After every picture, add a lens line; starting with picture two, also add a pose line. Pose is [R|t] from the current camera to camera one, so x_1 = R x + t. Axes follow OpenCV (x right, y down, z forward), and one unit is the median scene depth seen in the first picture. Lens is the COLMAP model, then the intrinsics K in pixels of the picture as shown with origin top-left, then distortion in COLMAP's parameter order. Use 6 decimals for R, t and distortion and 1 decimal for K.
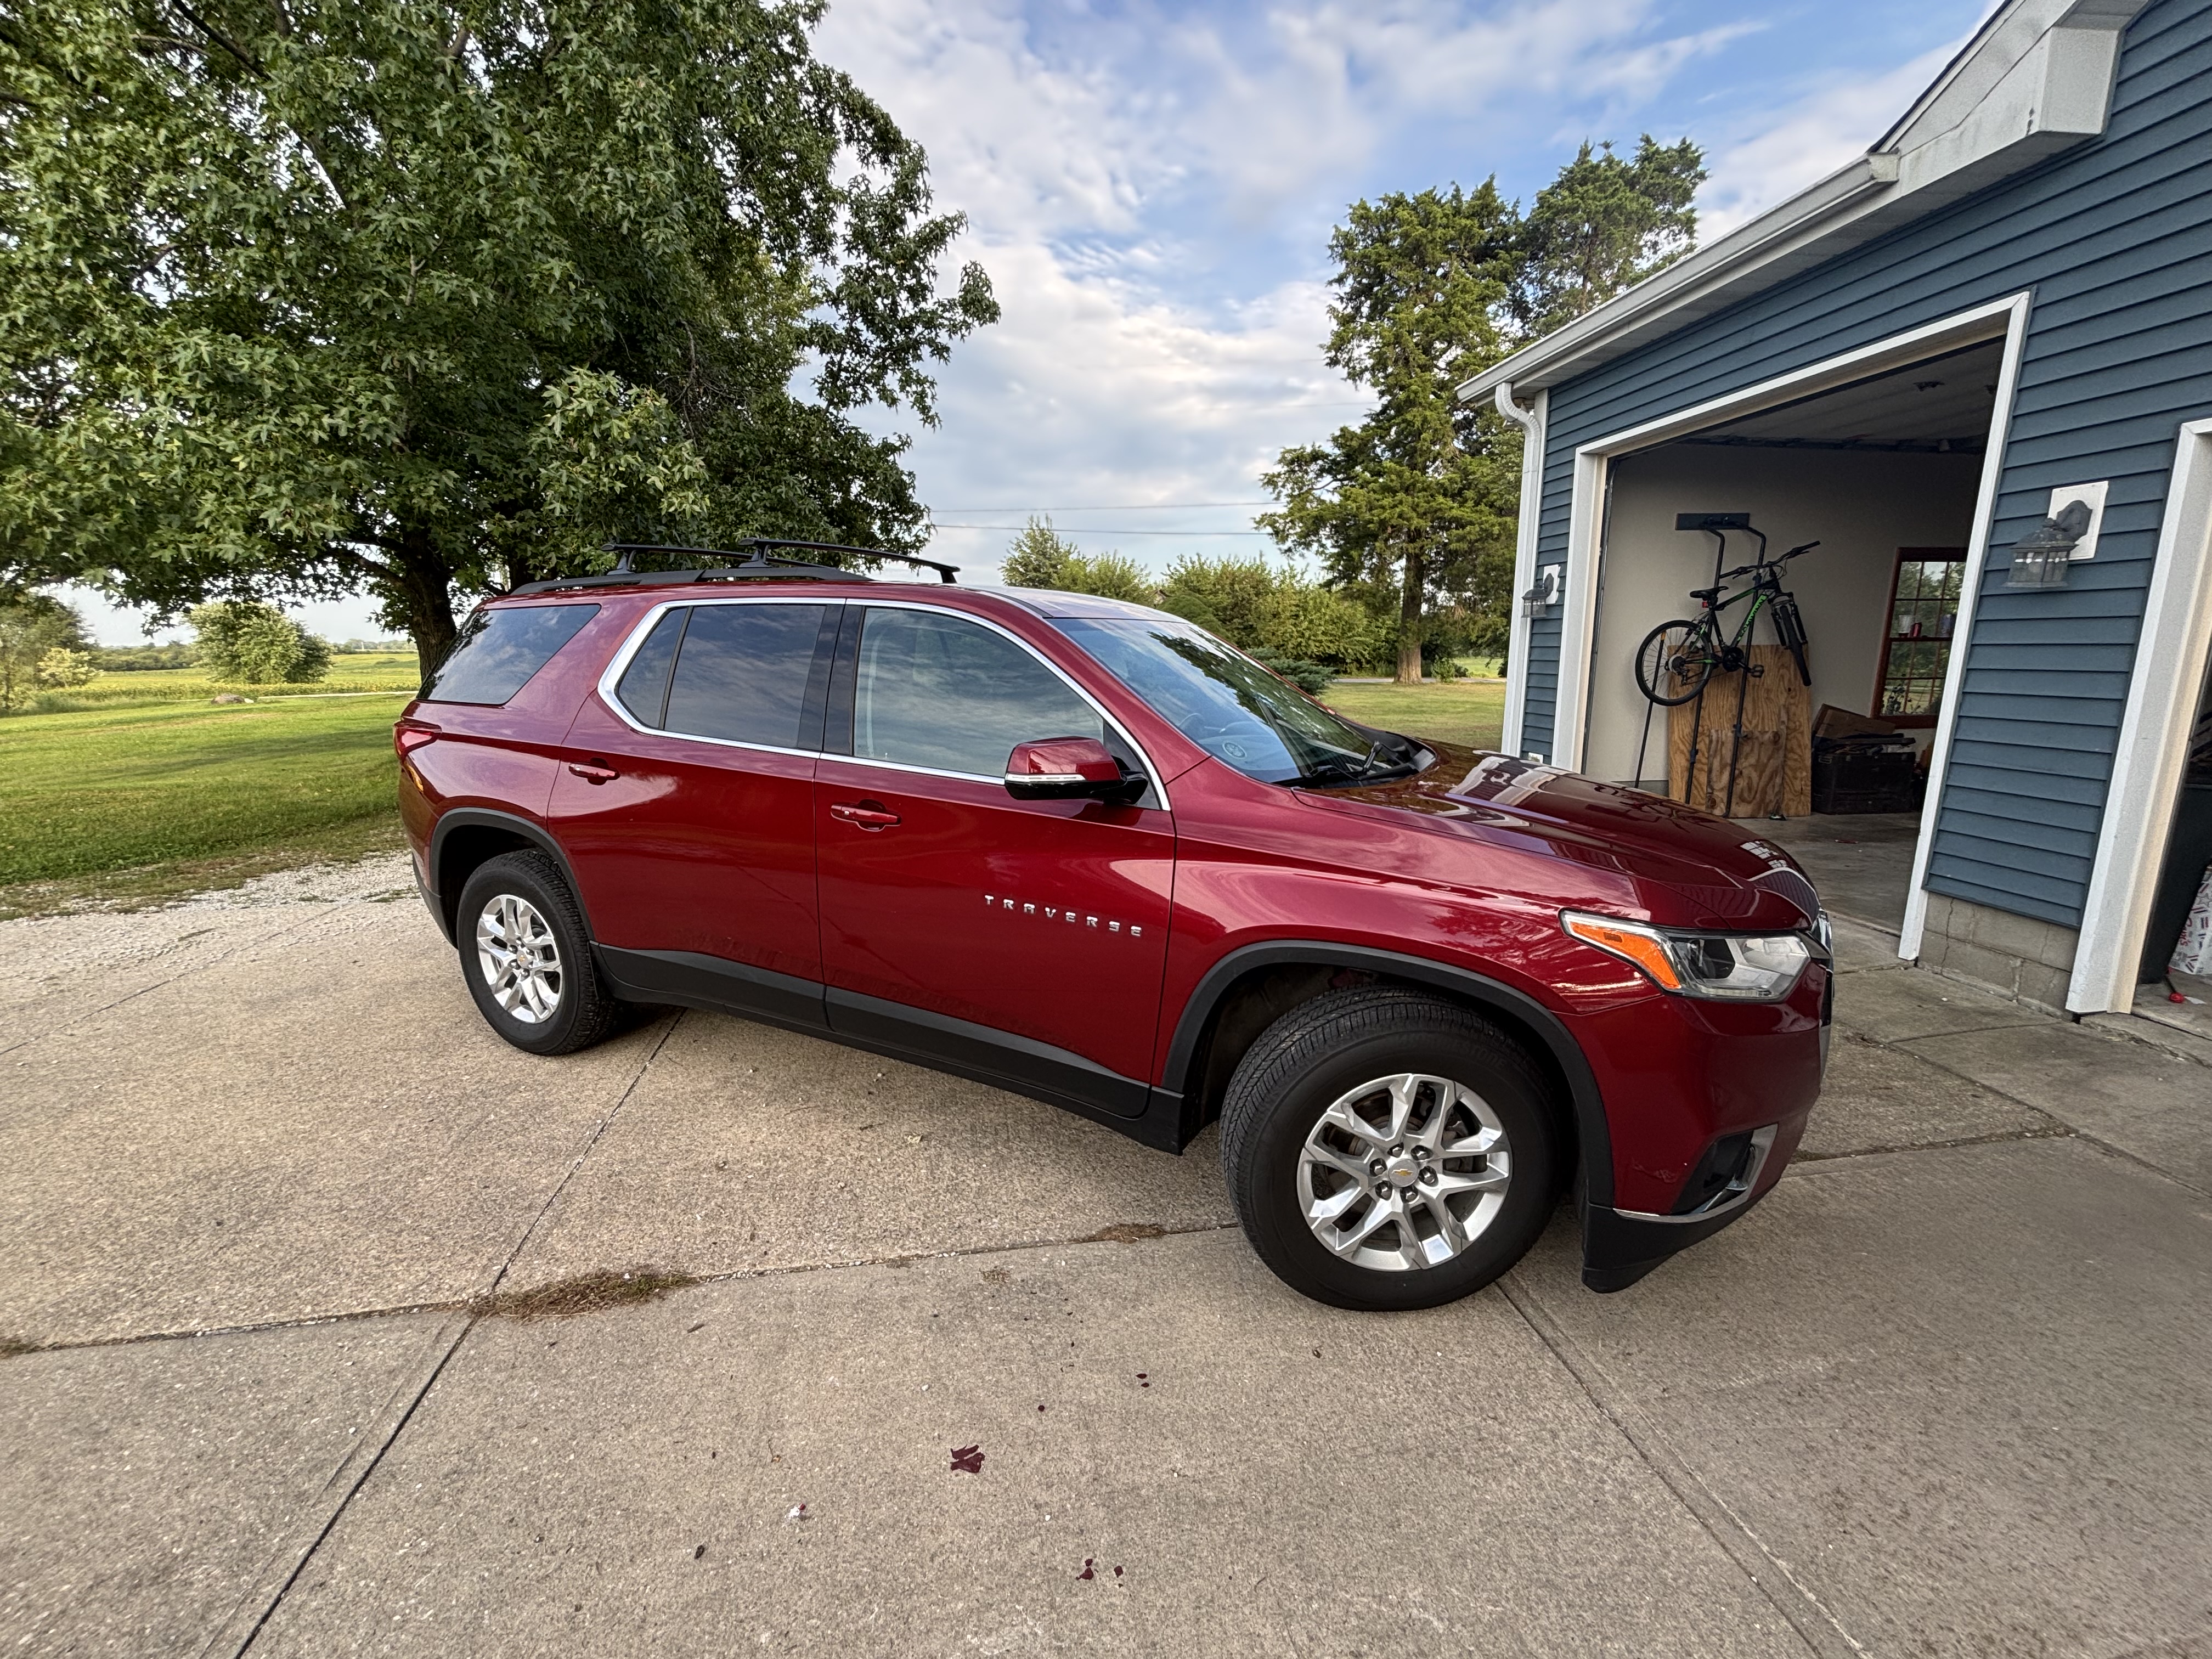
lens RADIAL K [[921.9, 0, 1106.0], [0, 921.9, 829.5], [0, 0, 1]] dist [-0.002568, 0.010085]
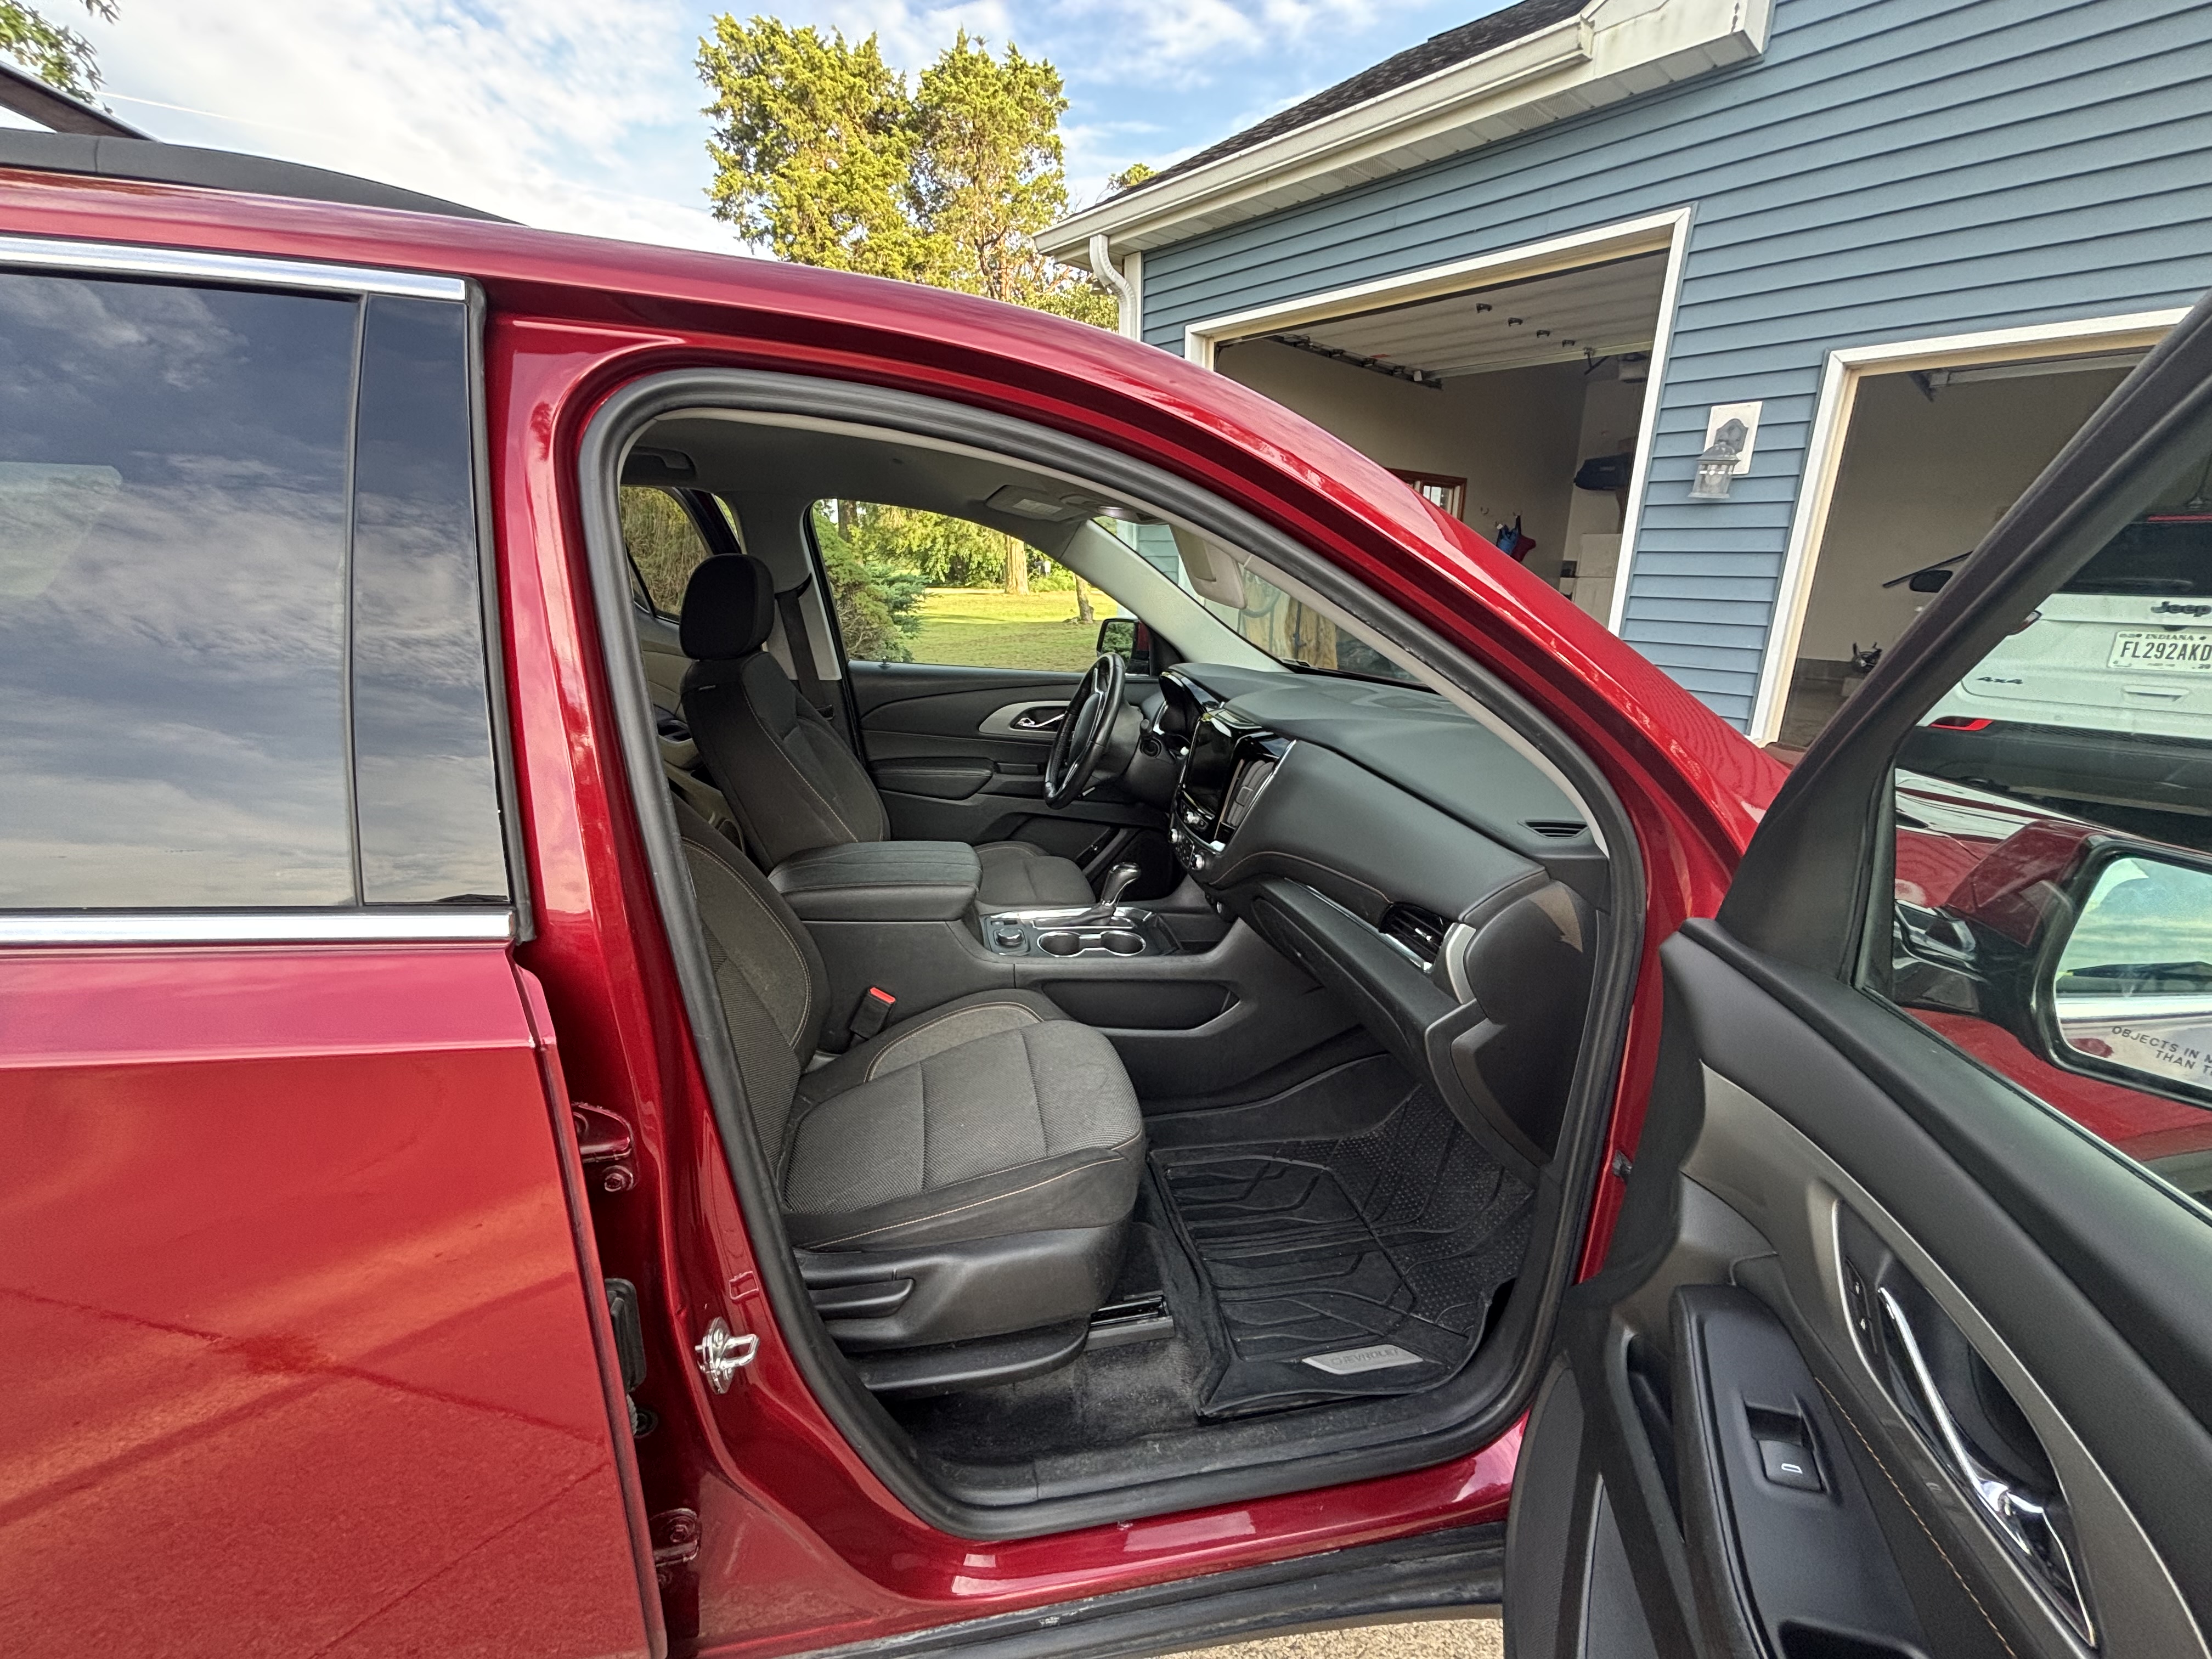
lens RADIAL K [[889.4, 0, 1106.0], [0, 889.4, 829.5], [0, 0, 1]] dist [-0.001630, 0.002138]
pose [[0.802671, -0.169154, 0.571932, -0.044931], [0.109071, 0.984398, 0.138070, -0.018492], [-0.586364, -0.048444, 0.808598, 0.104362]]
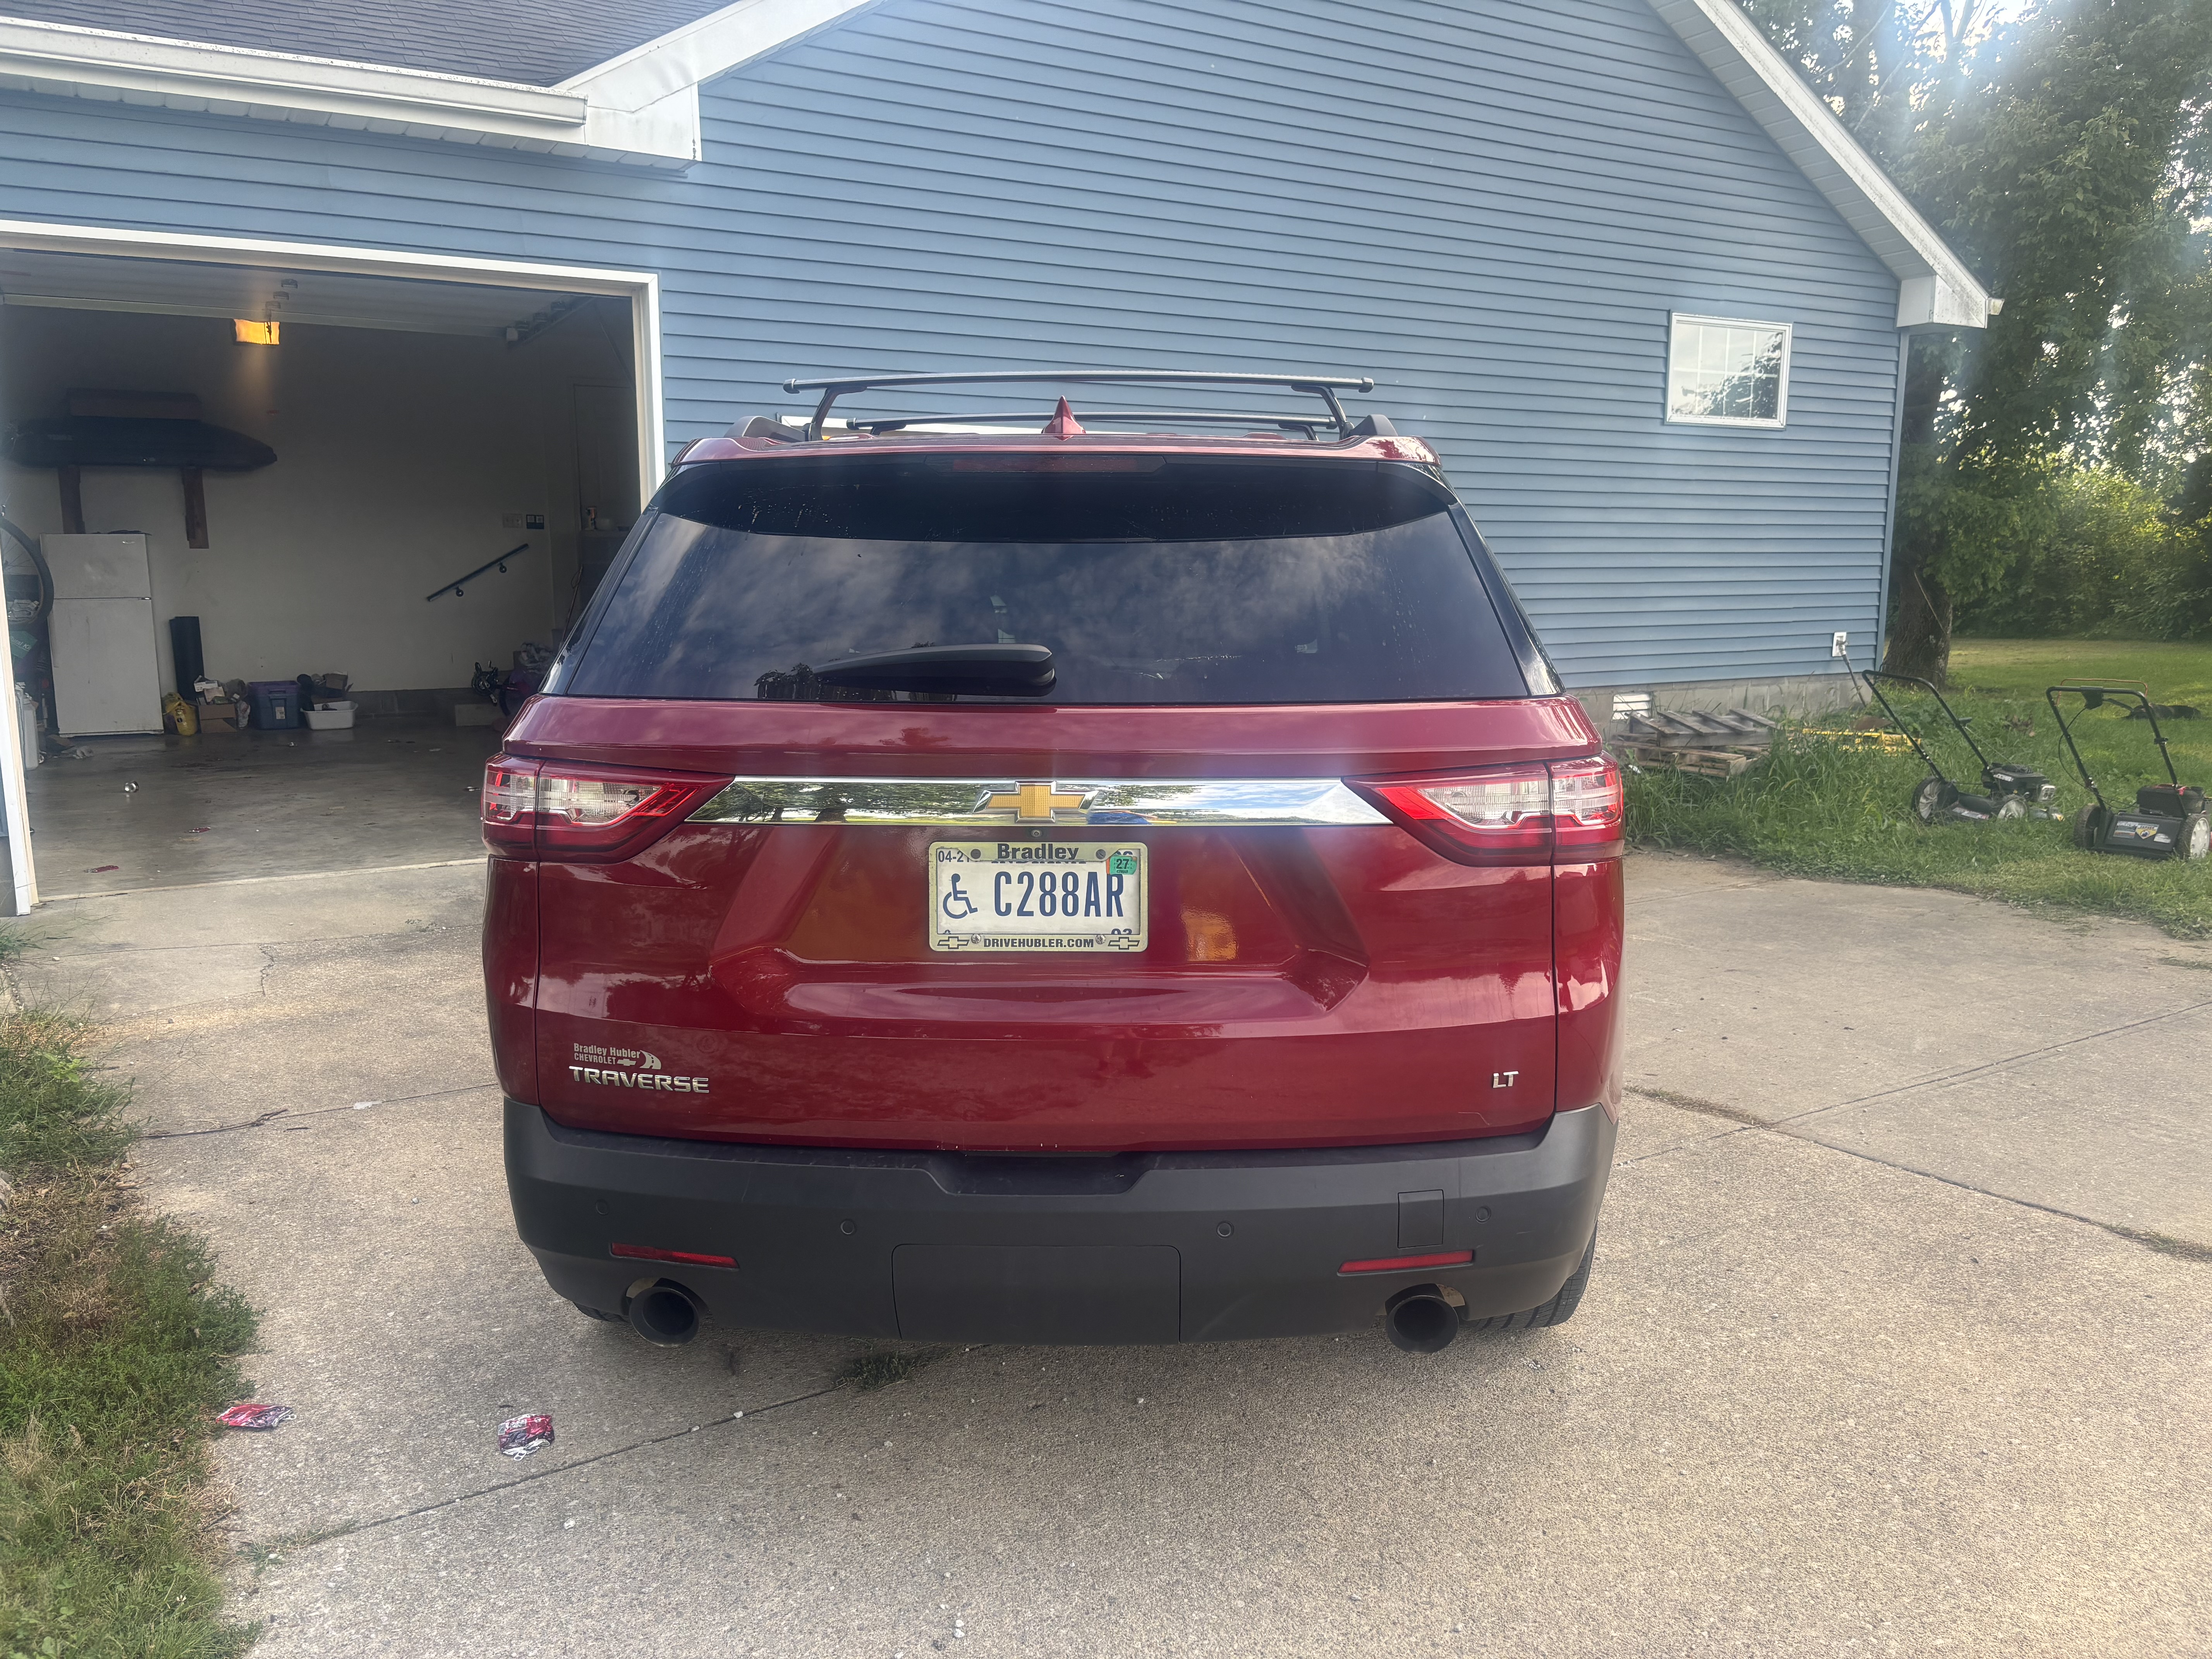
lens RADIAL K [[1679.2, 0, 1106.0], [0, 1679.2, 829.5], [0, 0, 1]] dist [-0.004708, -0.006117]
pose [[-0.417499, -0.144204, 0.897162, -0.254733], [0.180491, 0.954494, 0.237412, -0.056595], [-0.890572, 0.261049, -0.372472, 0.285309]]
